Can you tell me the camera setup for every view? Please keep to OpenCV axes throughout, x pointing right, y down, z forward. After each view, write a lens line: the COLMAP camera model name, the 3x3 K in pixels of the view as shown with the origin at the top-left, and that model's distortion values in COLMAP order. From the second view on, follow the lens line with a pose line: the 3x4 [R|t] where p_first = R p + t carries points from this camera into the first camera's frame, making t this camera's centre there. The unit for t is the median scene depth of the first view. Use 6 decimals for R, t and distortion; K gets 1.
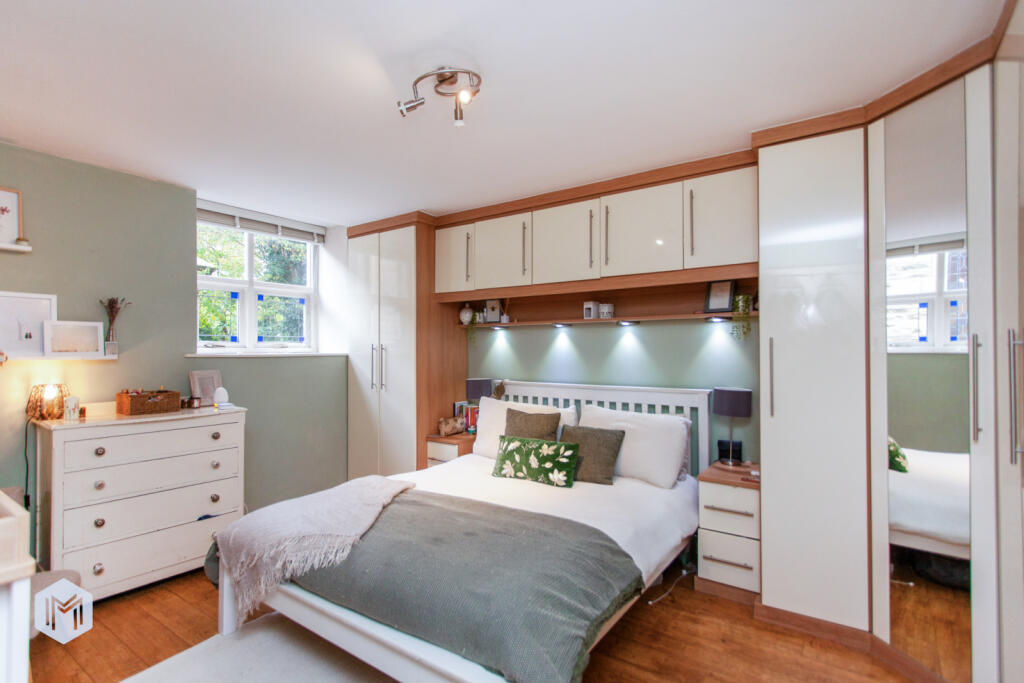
lens RADIAL K [[487.5, 0, 499.3], [0, 487.5, 340.8], [0, 0, 1]] dist [0.004757, 0.000486]
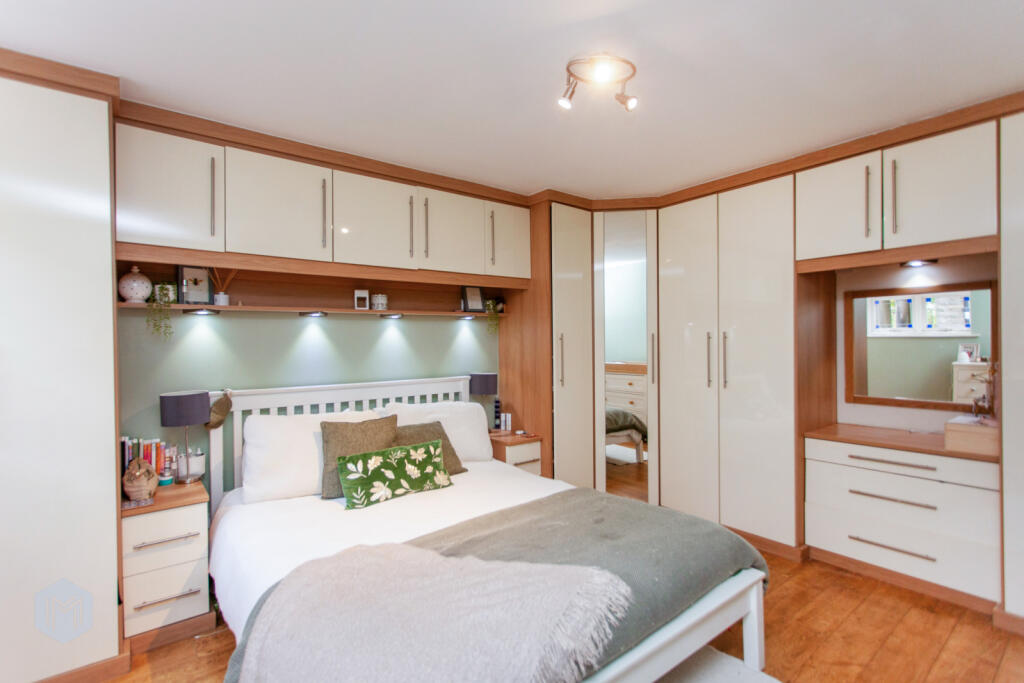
lens RADIAL K [[487.5, 0, 499.3], [0, 487.5, 340.8], [0, 0, 1]] dist [0.004757, 0.000486]
pose [[0.273284, 0.003011, 0.961929, -0.660081], [-0.003714, 0.999991, -0.002075, 0.014778], [-0.961926, -0.003005, 0.273293, 0.557536]]
